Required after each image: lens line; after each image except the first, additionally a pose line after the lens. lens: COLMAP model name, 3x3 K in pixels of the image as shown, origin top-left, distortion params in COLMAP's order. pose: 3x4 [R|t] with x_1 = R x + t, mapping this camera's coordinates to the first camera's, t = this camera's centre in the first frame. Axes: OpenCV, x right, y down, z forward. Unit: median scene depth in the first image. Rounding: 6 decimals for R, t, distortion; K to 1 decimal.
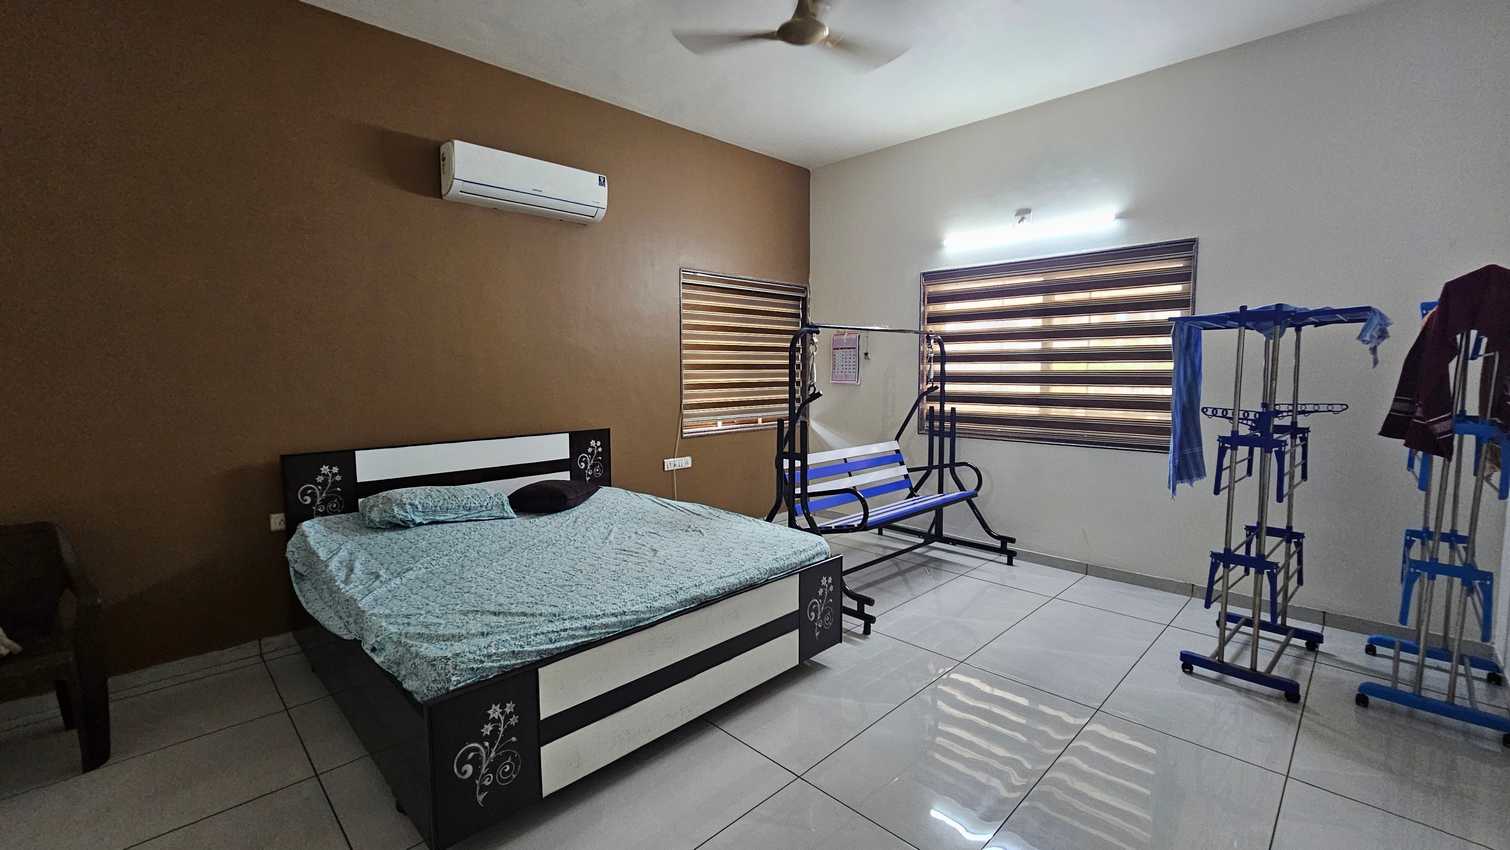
lens RADIAL K [[627.4, 0, 748.6], [0, 627.4, 423.5], [0, 0, 1]] dist [-0.000900, 0.000025]
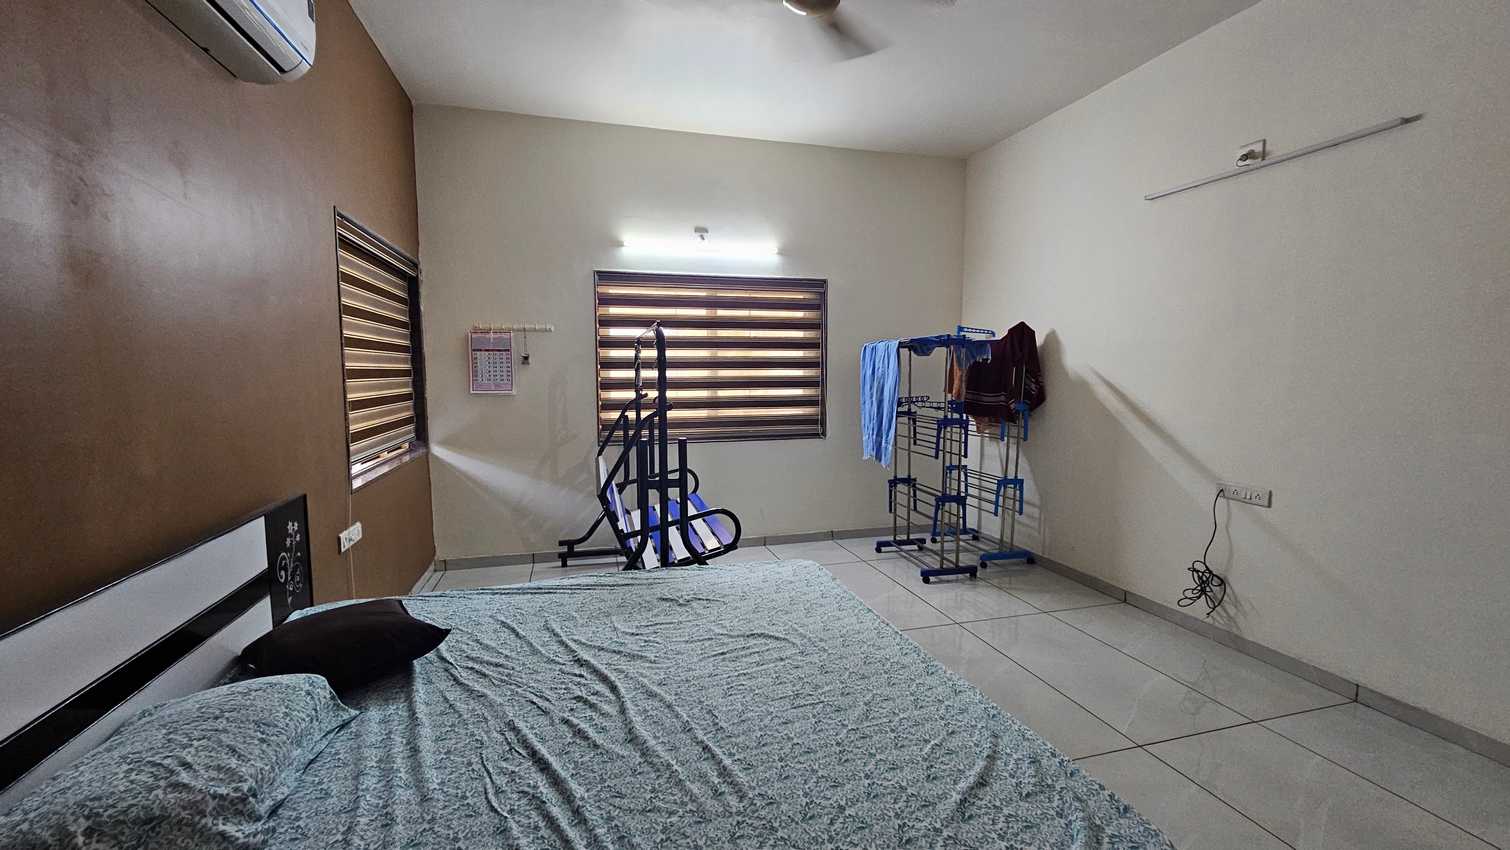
lens RADIAL K [[618.9, 0, 755.0], [0, 618.9, 425.0], [0, 0, 1]] dist [0.001319, 0.000095]
pose [[0.477567, -0.074251, 0.875452, -0.507191], [0.076778, 0.996138, 0.042604, -0.043271], [-0.875234, 0.046869, 0.481423, 0.445694]]
